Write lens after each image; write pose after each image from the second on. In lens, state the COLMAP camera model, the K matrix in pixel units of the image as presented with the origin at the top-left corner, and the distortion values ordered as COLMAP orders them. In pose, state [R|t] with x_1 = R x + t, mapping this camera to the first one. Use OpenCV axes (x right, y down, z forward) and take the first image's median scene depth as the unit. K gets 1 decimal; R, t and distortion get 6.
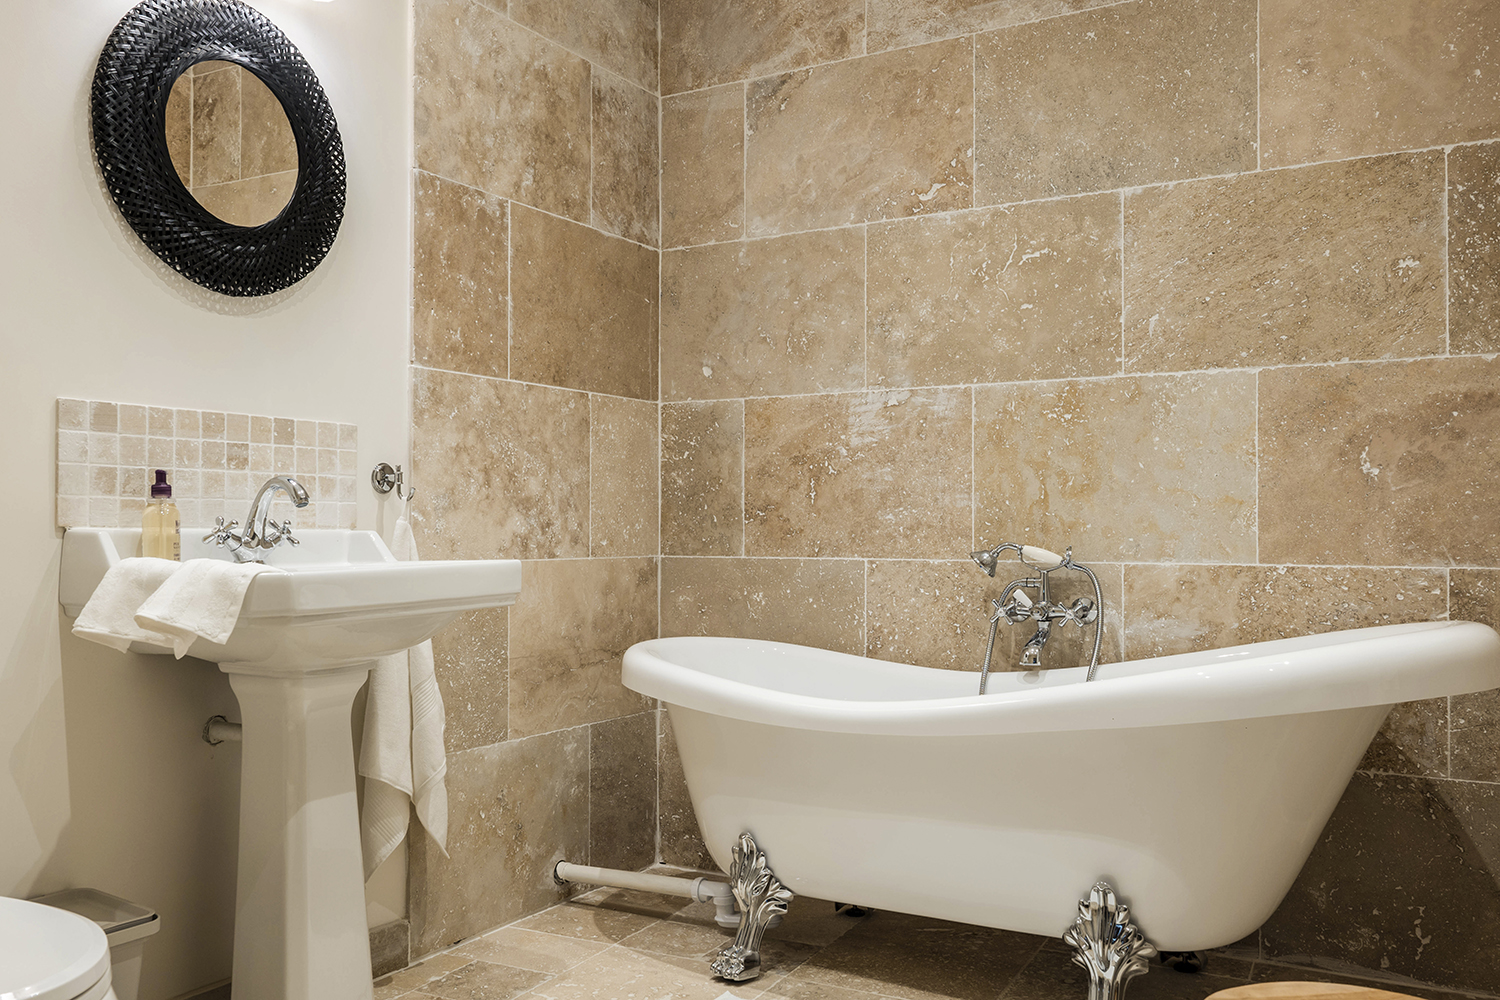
lens RADIAL K [[1215.6, 0, 752.3], [0, 1215.6, 504.2], [0, 0, 1]] dist [0.028796, -0.049529]
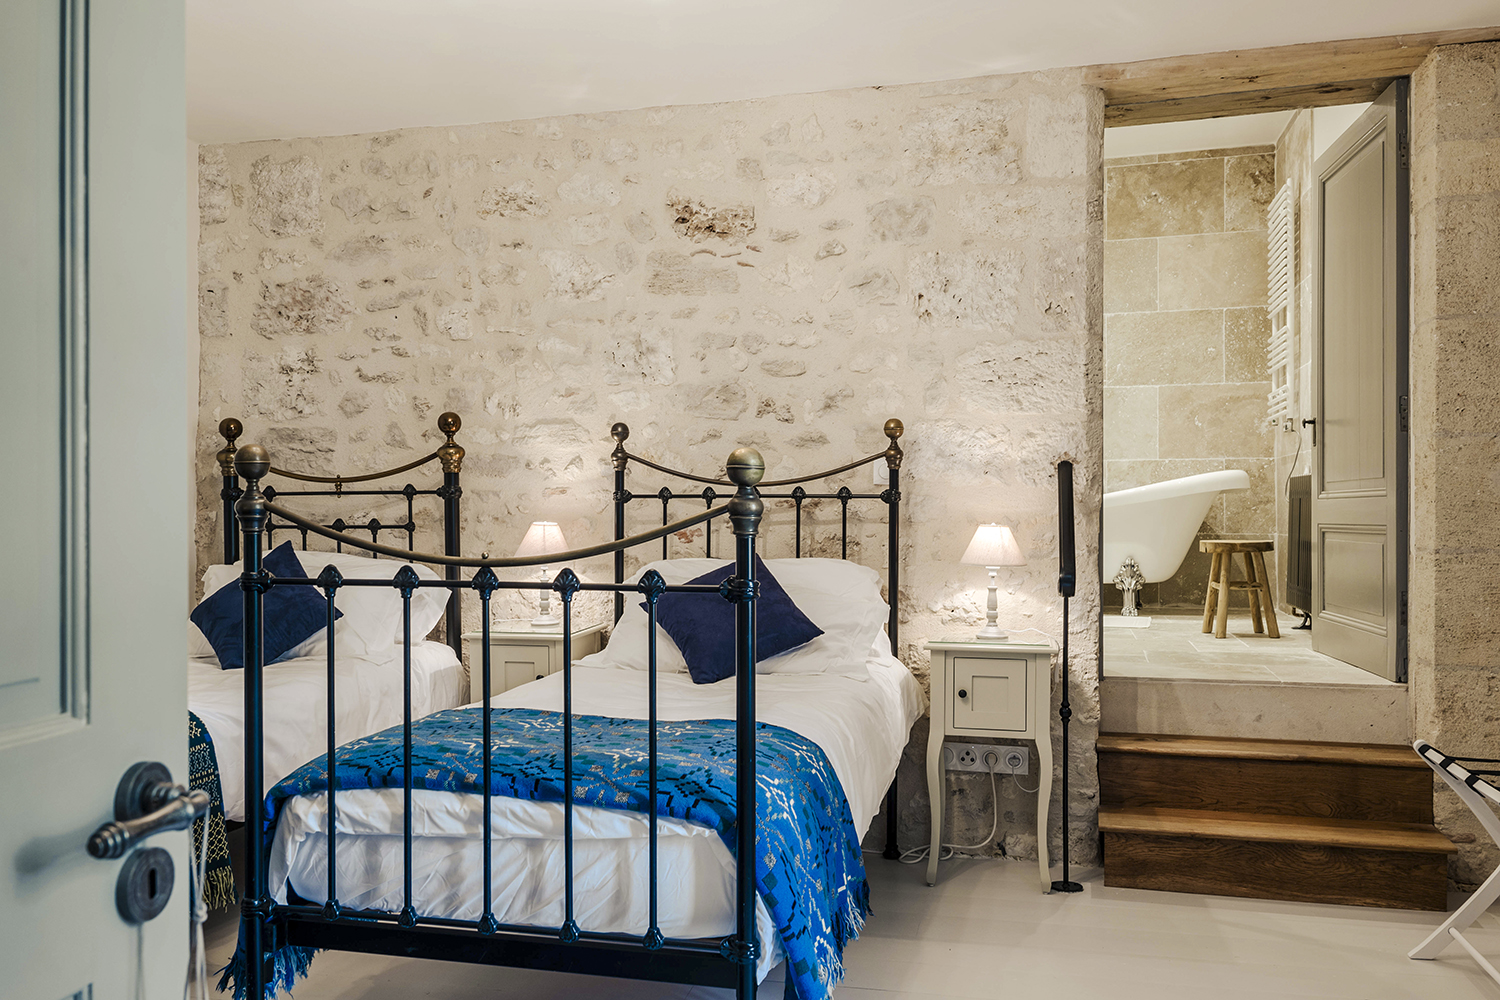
lens RADIAL K [[1215.6, 0, 750.9], [0, 1215.6, 501.4], [0, 0, 1]] dist [0.028796, -0.049529]
pose [[0.972319, -0.000286, 0.233656, -1.104851], [-0.000524, 0.999994, 0.003407, 0.136468], [-0.233655, -0.003435, 0.972313, -1.422833]]
